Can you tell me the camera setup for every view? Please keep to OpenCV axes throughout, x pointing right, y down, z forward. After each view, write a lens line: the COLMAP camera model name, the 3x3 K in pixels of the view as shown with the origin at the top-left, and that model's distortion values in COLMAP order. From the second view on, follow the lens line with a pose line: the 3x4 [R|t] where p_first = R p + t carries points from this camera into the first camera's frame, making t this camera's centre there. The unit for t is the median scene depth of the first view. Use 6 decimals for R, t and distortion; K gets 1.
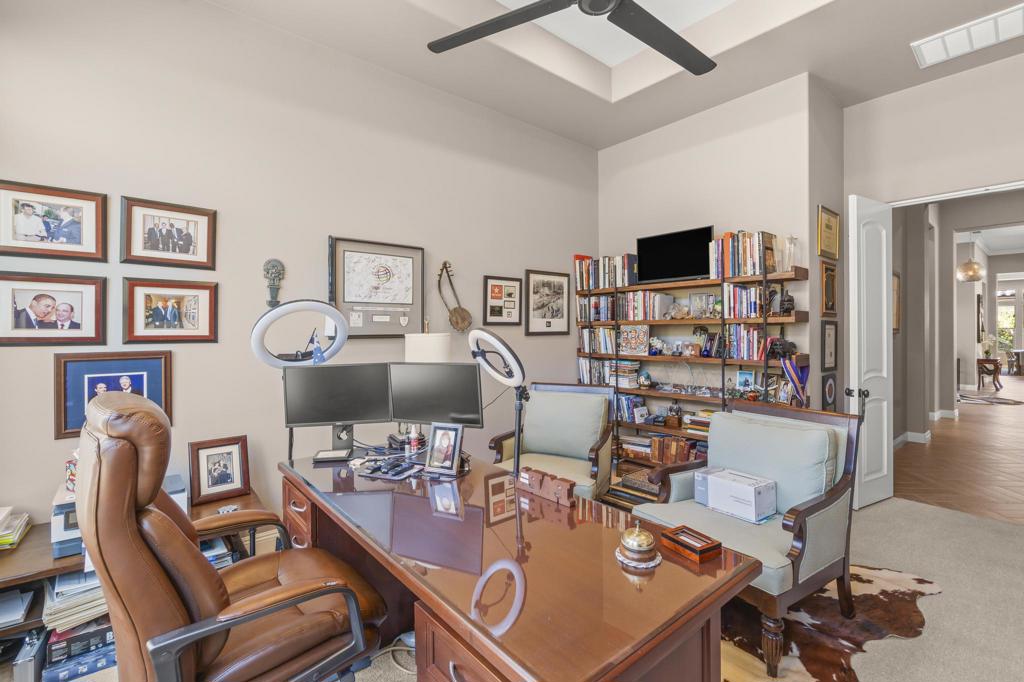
lens RADIAL K [[464.3, 0, 510.0], [0, 464.3, 334.8], [0, 0, 1]] dist [0.000199, 0.000264]
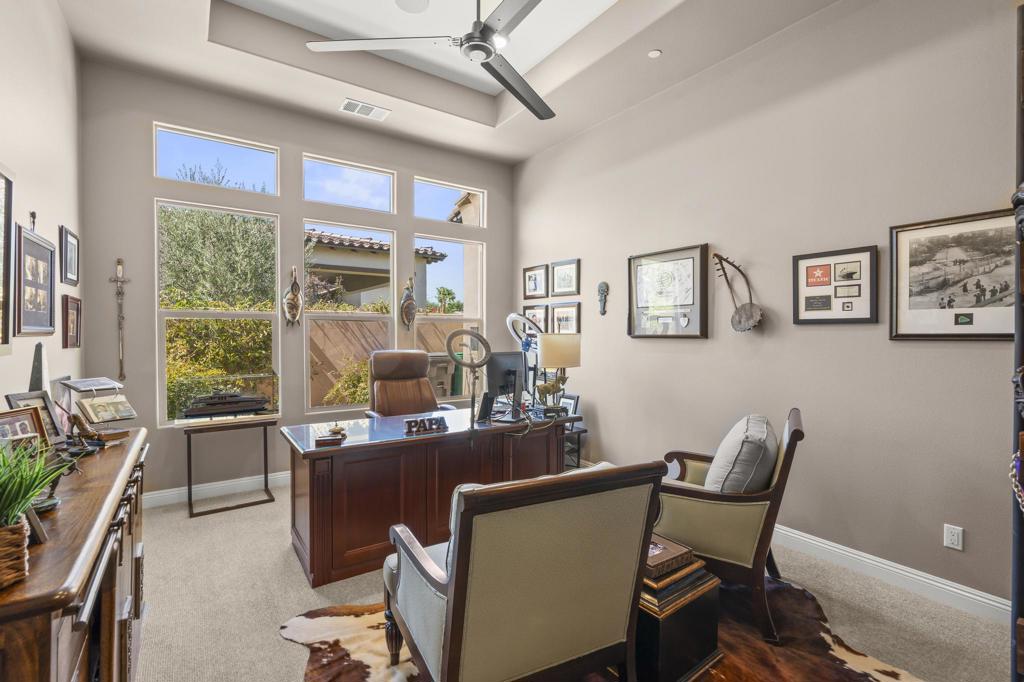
lens RADIAL K [[464.3, 0, 510.7], [0, 464.3, 333.2], [0, 0, 1]] dist [0.000199, 0.000264]
pose [[-0.090387, 0.007832, -0.995876, 0.692252], [-0.007196, 0.999938, 0.008517, -0.008777], [0.995881, 0.007936, -0.090325, 0.603102]]
